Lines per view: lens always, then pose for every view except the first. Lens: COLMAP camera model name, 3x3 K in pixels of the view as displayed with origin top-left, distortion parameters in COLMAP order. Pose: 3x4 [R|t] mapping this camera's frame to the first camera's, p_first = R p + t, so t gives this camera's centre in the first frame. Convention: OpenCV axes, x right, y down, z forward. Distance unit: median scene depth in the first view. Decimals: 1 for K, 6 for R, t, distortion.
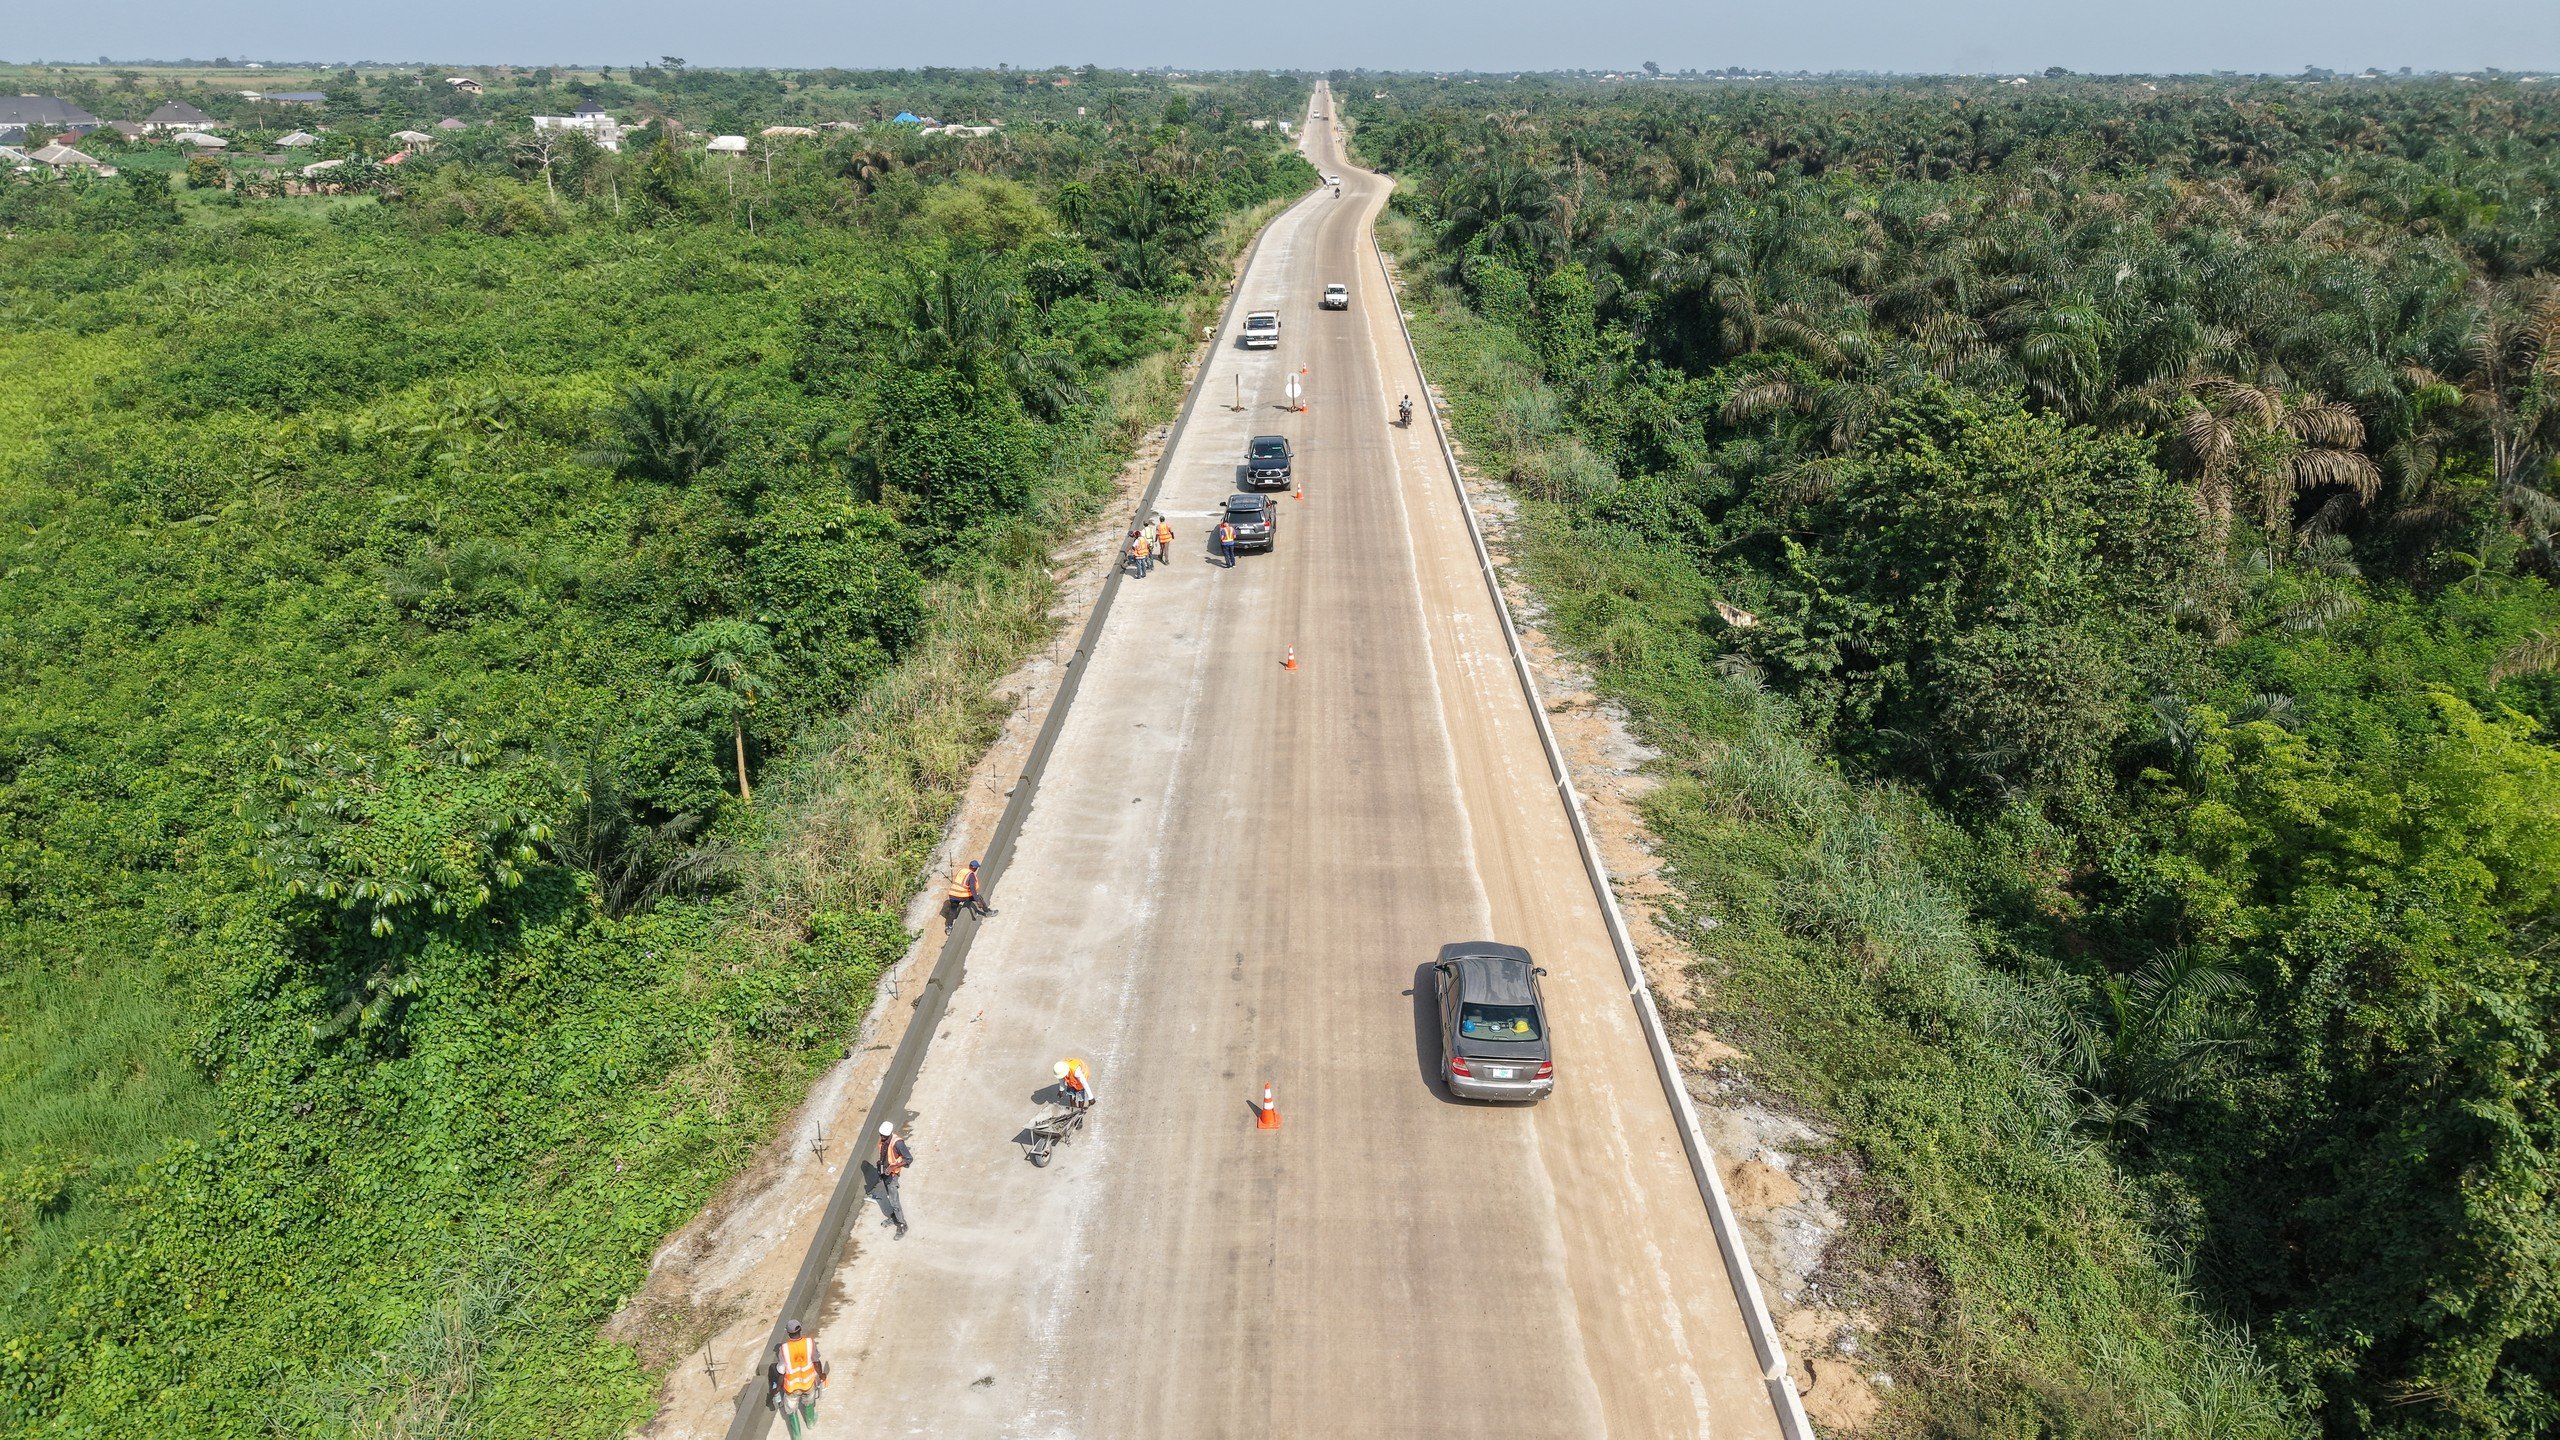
lens RADIAL K [[1716.6, 0, 1289.3], [0, 1716.6, 704.9], [0, 0, 1]] dist [0.017456, -0.014683]
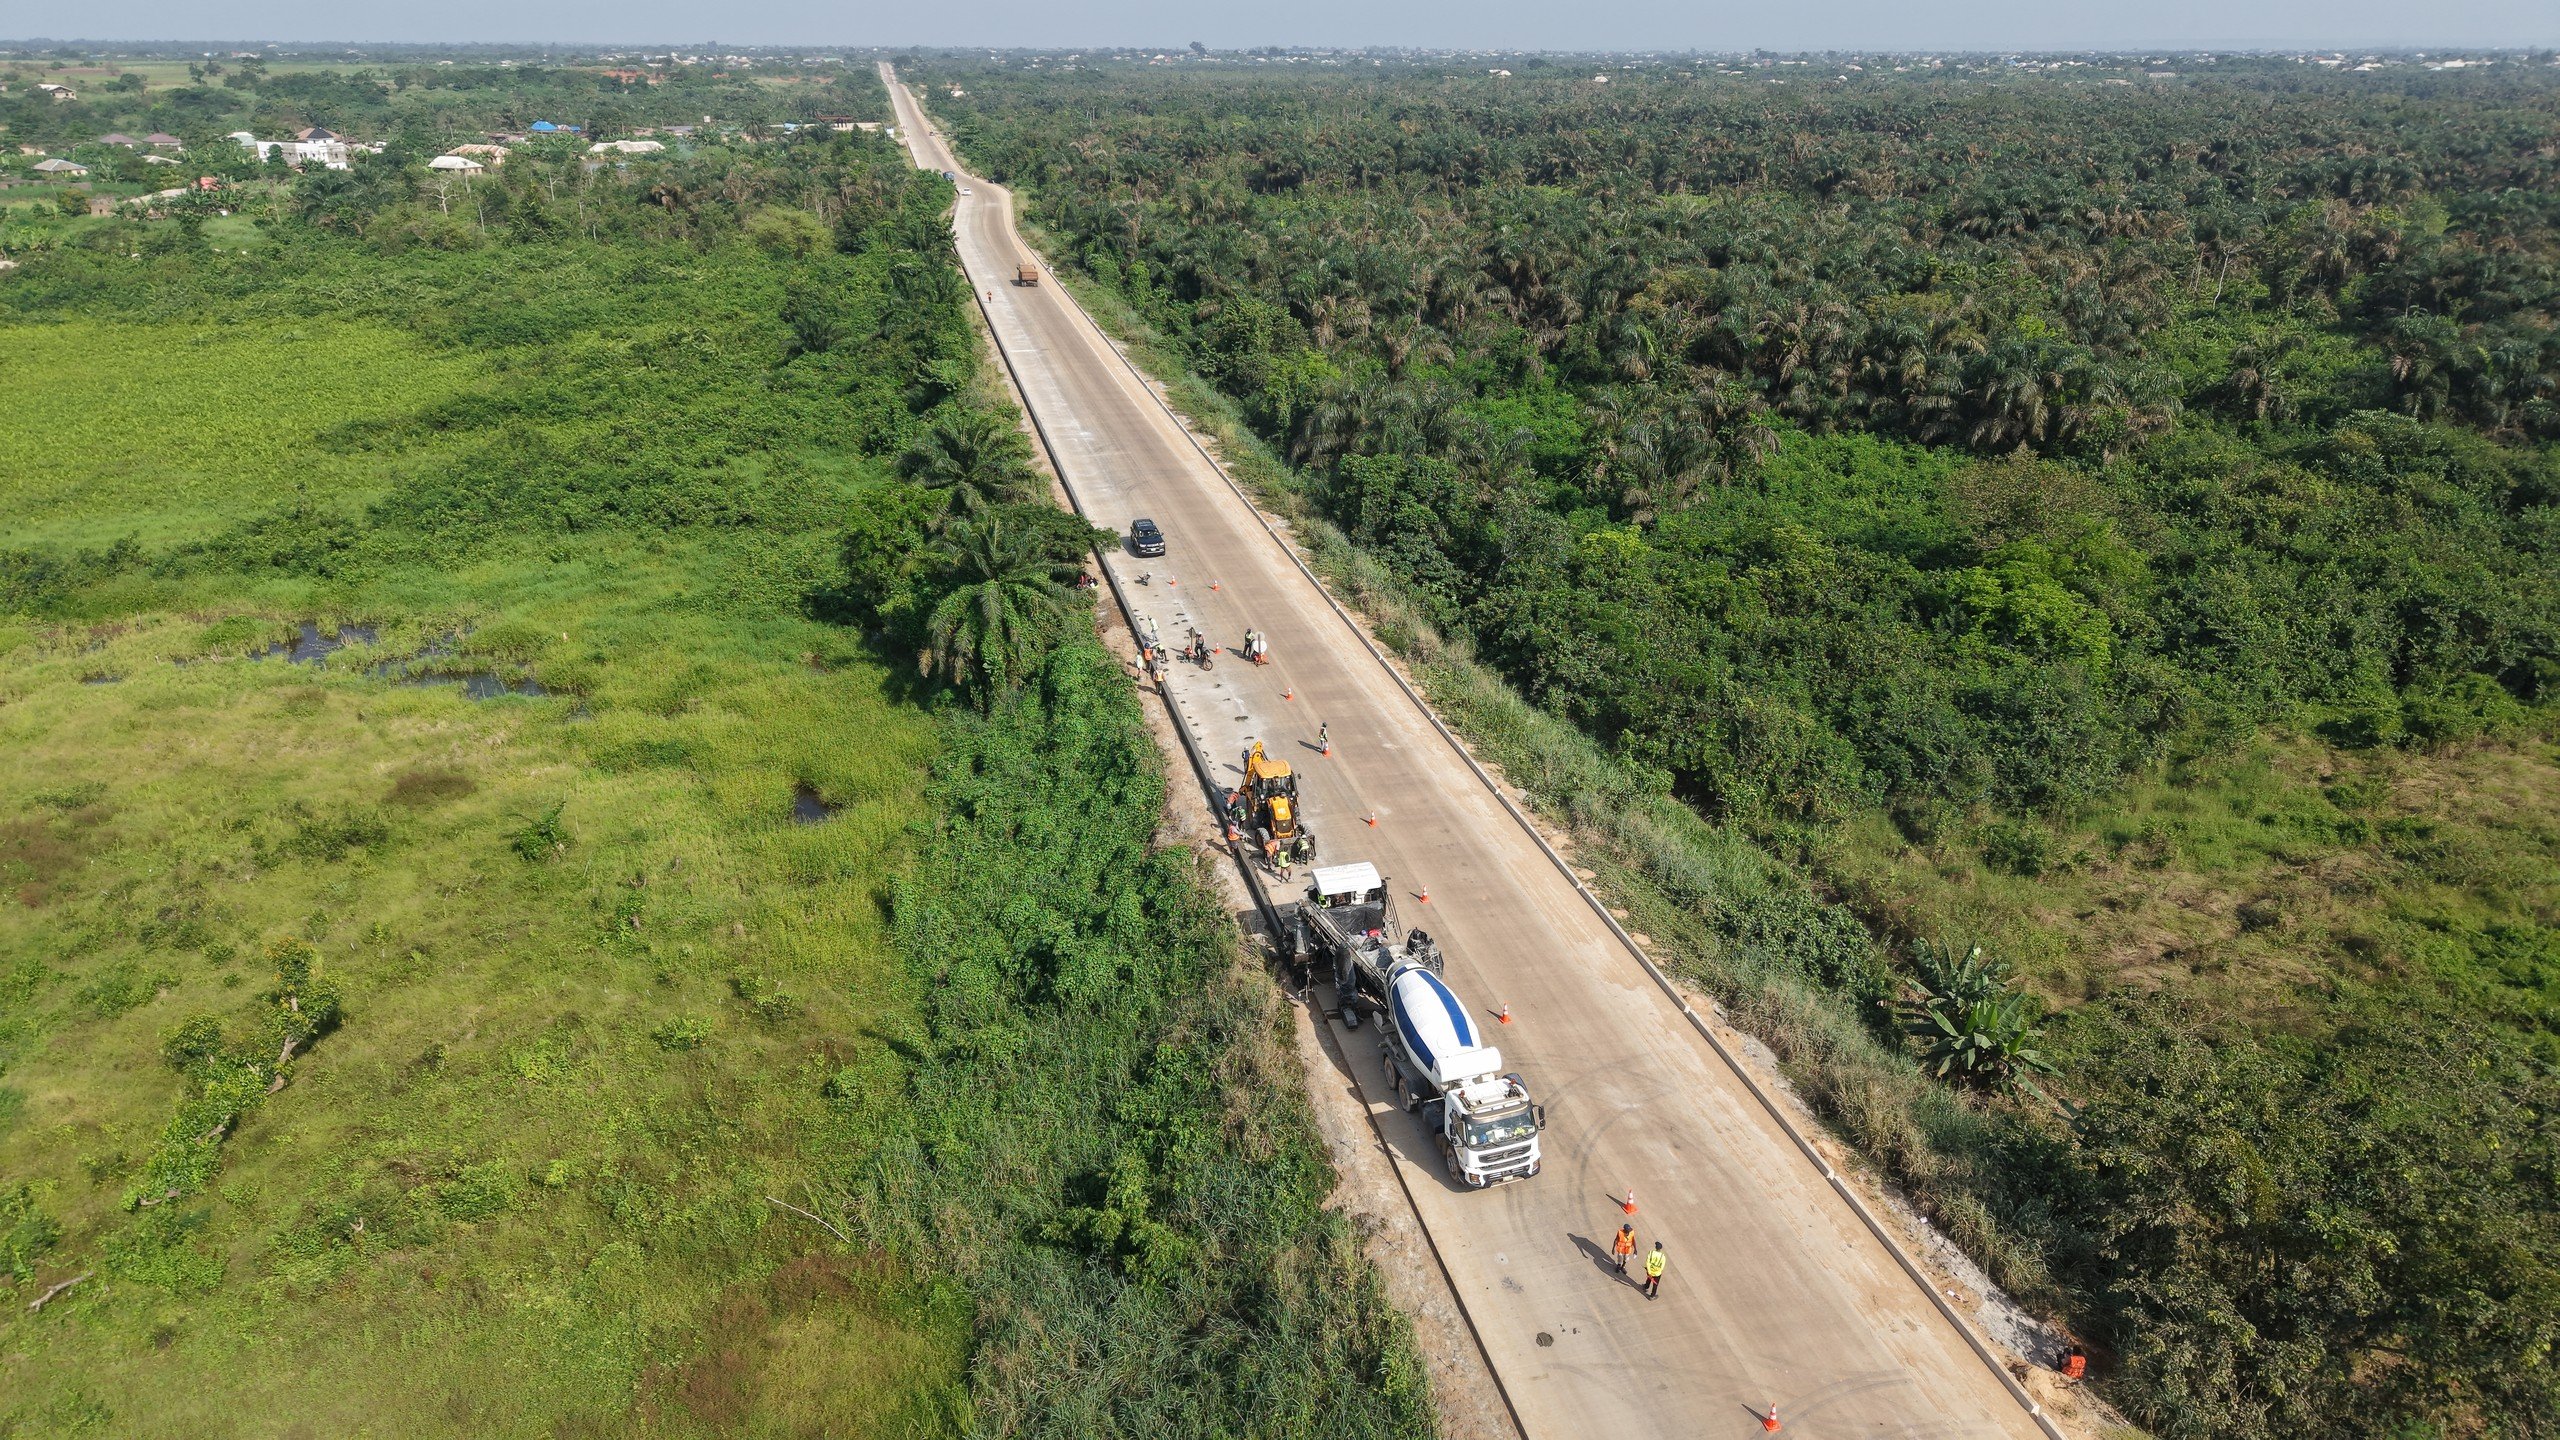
lens RADIAL K [[1716.6, 0, 1289.3], [0, 1716.6, 704.9], [0, 0, 1]] dist [0.017456, -0.014683]
pose [[0.970597, -0.084490, 0.225396, -0.105254], [0.081044, 0.996409, 0.024515, 0.149080], [-0.226657, -0.005528, 0.973959, -0.645691]]
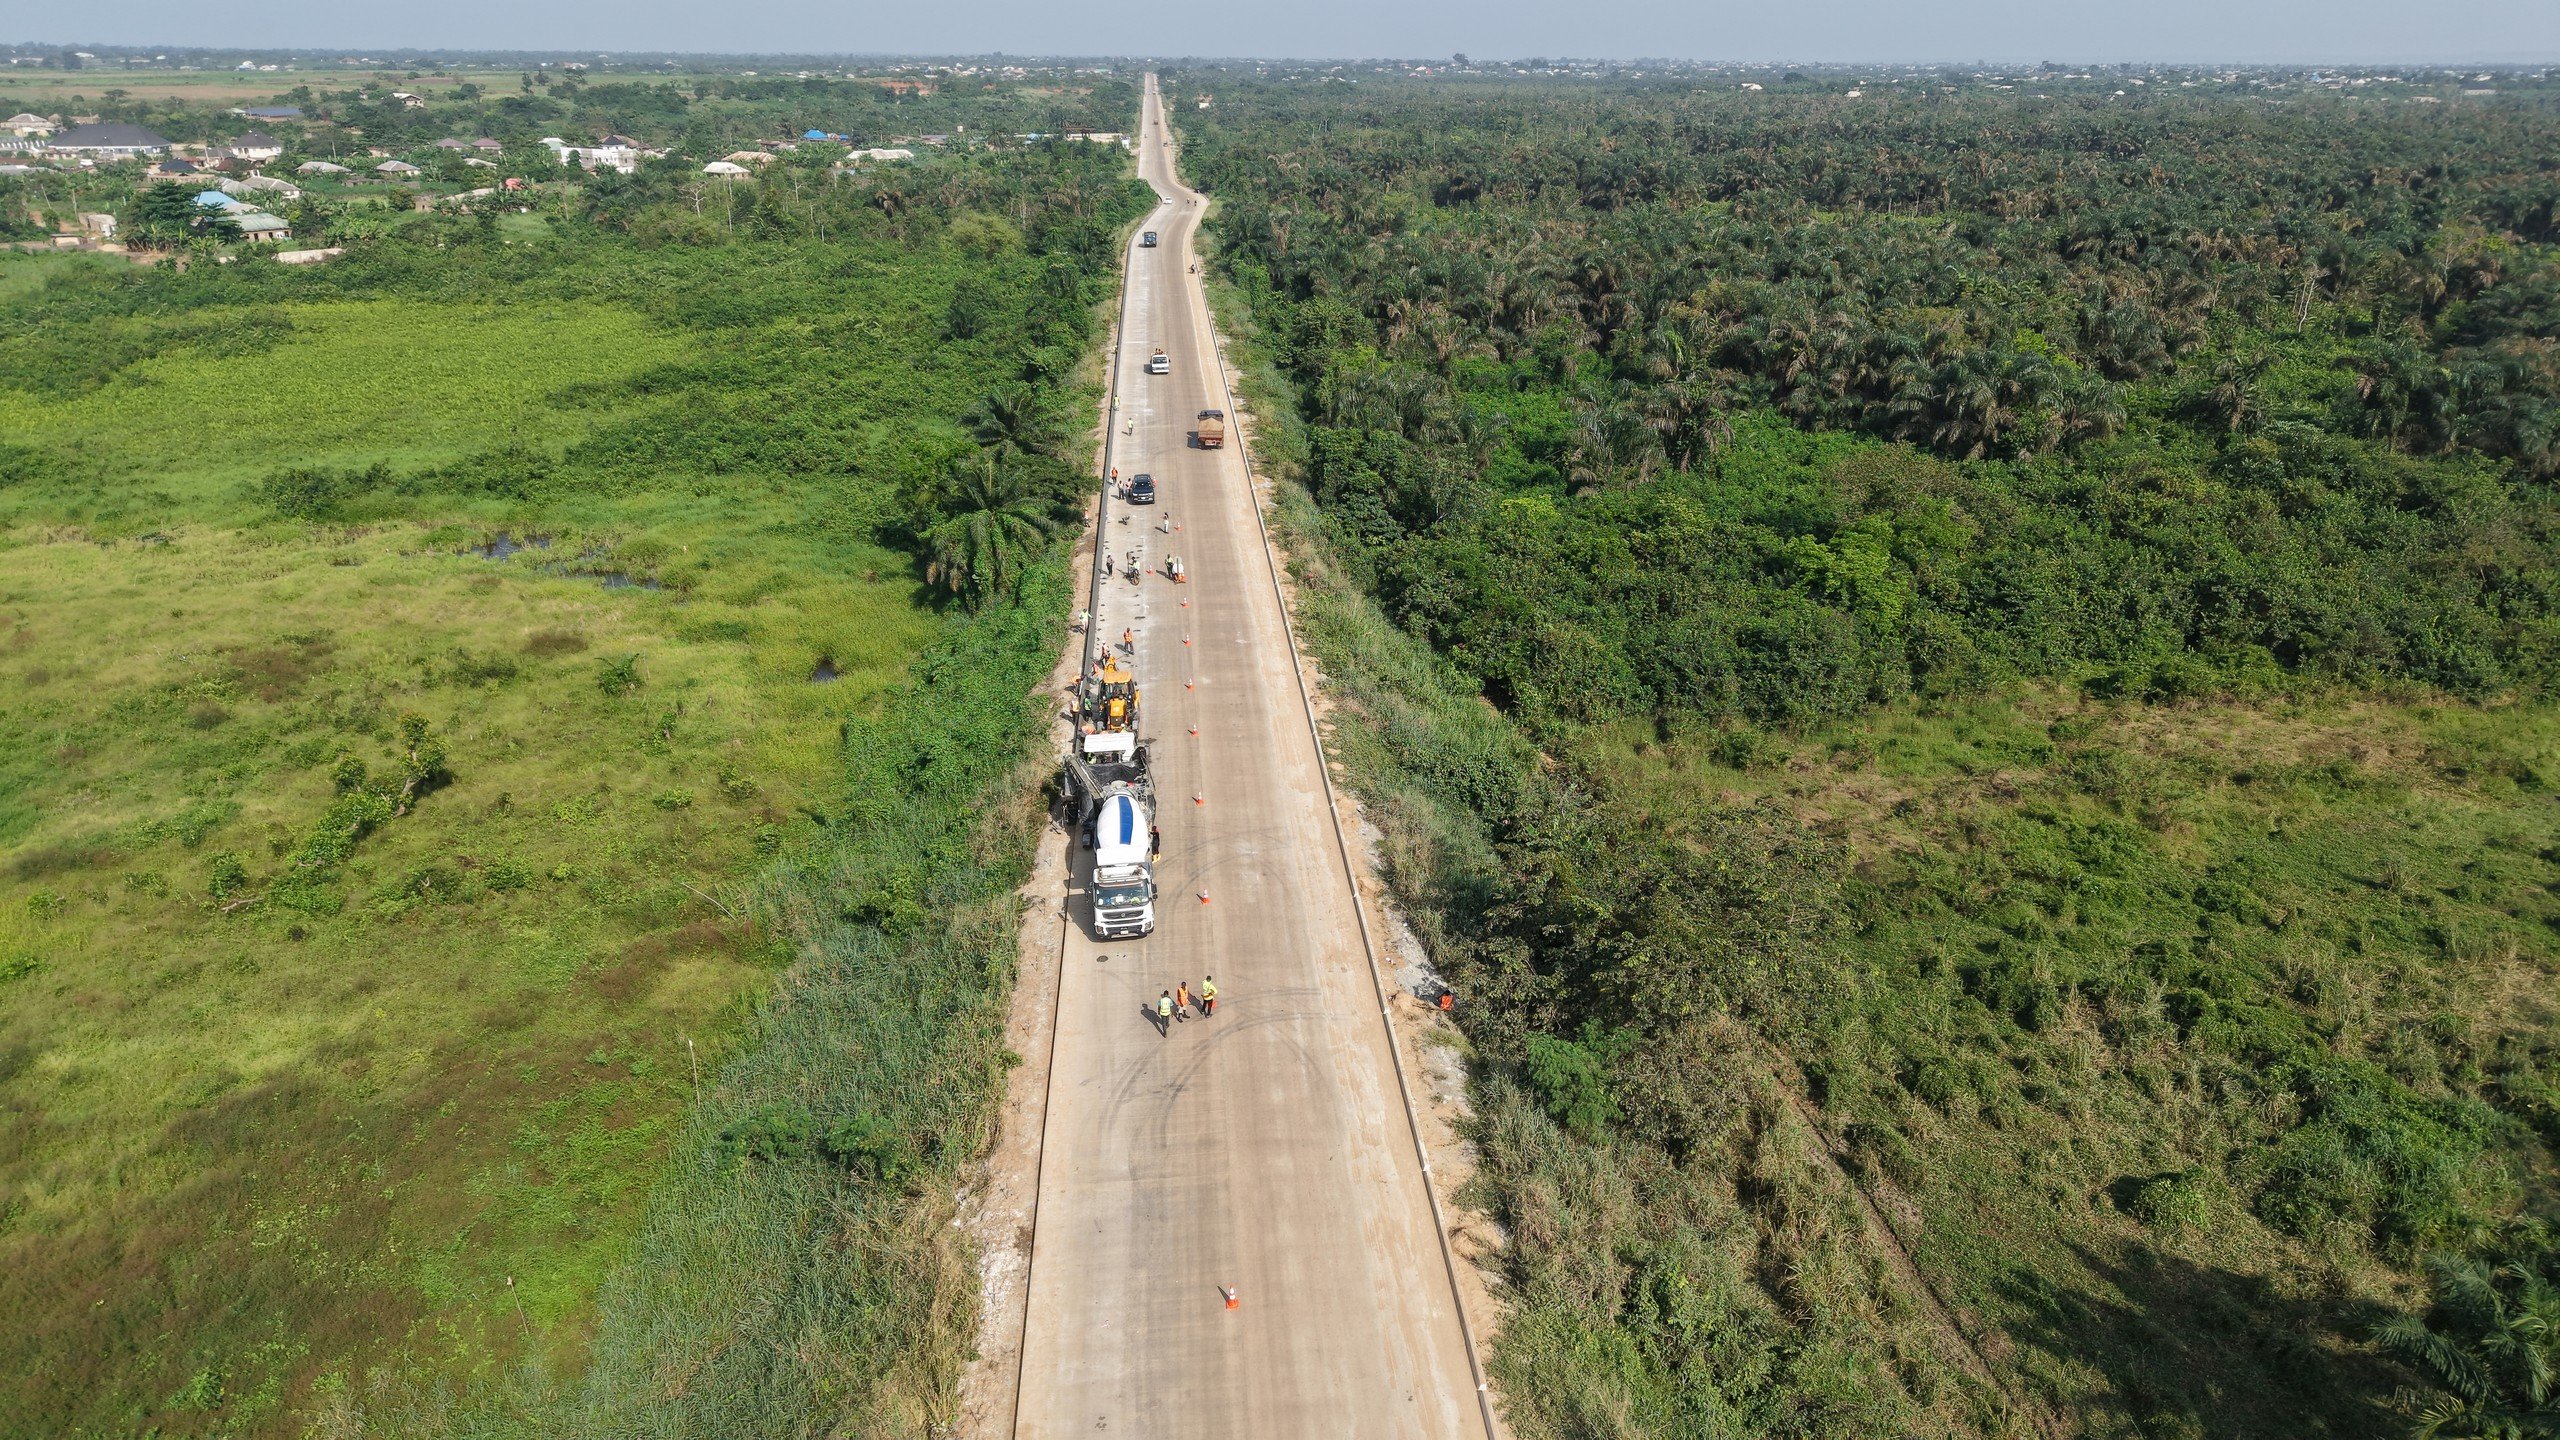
lens RADIAL K [[1716.6, 0, 1289.3], [0, 1716.6, 704.9], [0, 0, 1]] dist [0.017456, -0.014683]
pose [[0.995560, -0.029521, 0.089379, -0.024135], [0.028590, 0.999523, 0.011684, 0.184397], [-0.089681, -0.009077, 0.995929, -0.774792]]
